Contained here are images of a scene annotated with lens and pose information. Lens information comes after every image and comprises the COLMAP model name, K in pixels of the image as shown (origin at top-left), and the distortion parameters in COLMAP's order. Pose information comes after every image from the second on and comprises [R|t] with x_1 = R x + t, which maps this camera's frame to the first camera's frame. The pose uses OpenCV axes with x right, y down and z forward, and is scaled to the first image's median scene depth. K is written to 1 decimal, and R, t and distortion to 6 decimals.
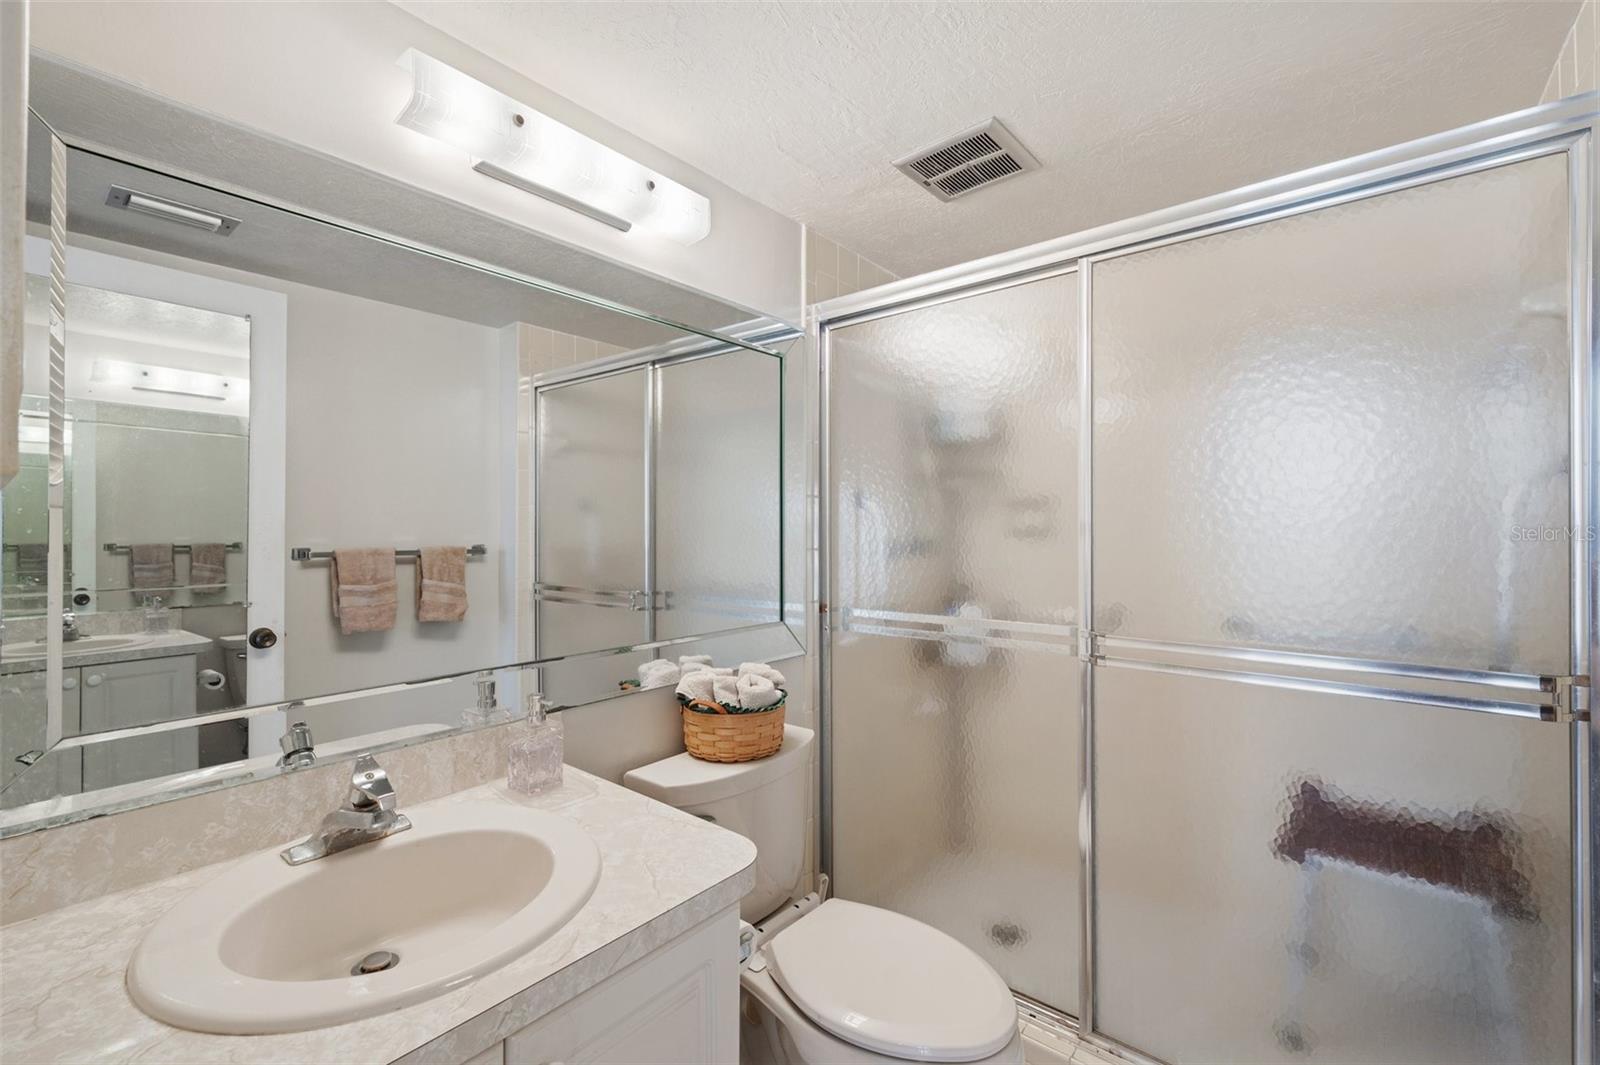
lens RADIAL K [[687.6, 0, 805.5], [0, 687.6, 520.1], [0, 0, 1]] dist [-0.000223, 0.000028]
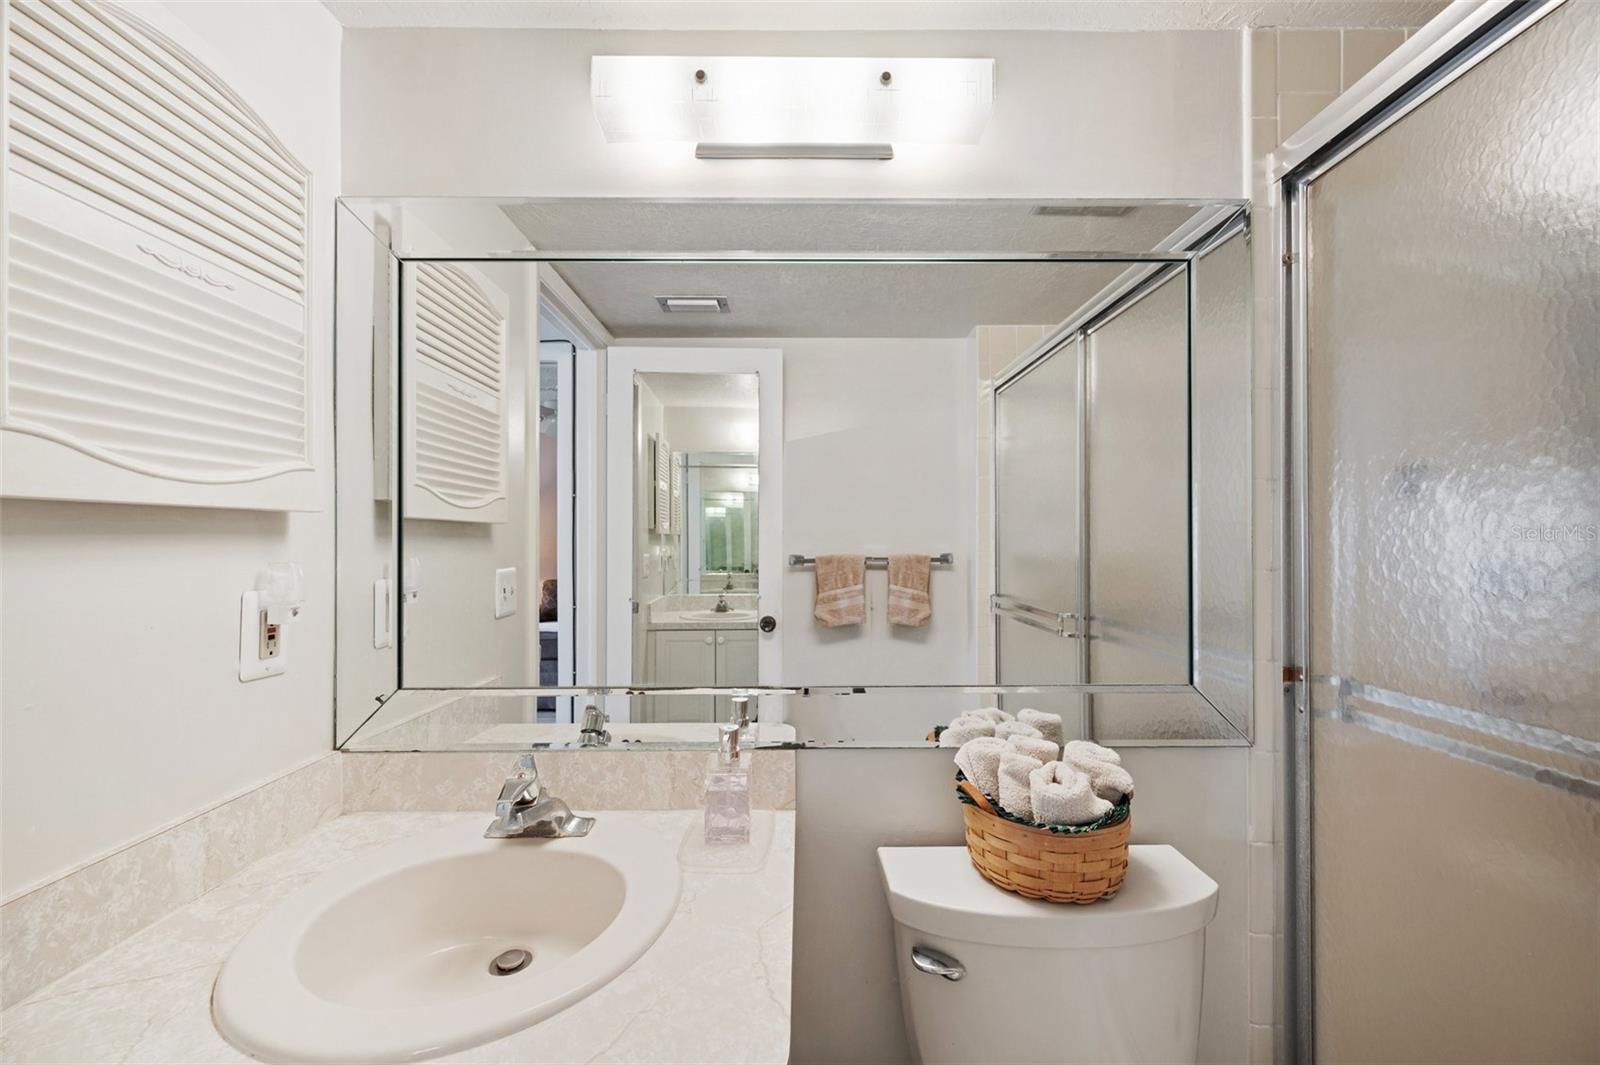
lens RADIAL K [[638.7, 0, 798.7], [0, 638.7, 535.4], [0, 0, 1]] dist [-0.000198, -0.000027]
pose [[0.633005, -0.004364, -0.774136, 0.178878], [0.010849, 0.999936, 0.003234, 0.005771], [0.774072, -0.010446, 0.633012, 0.341874]]
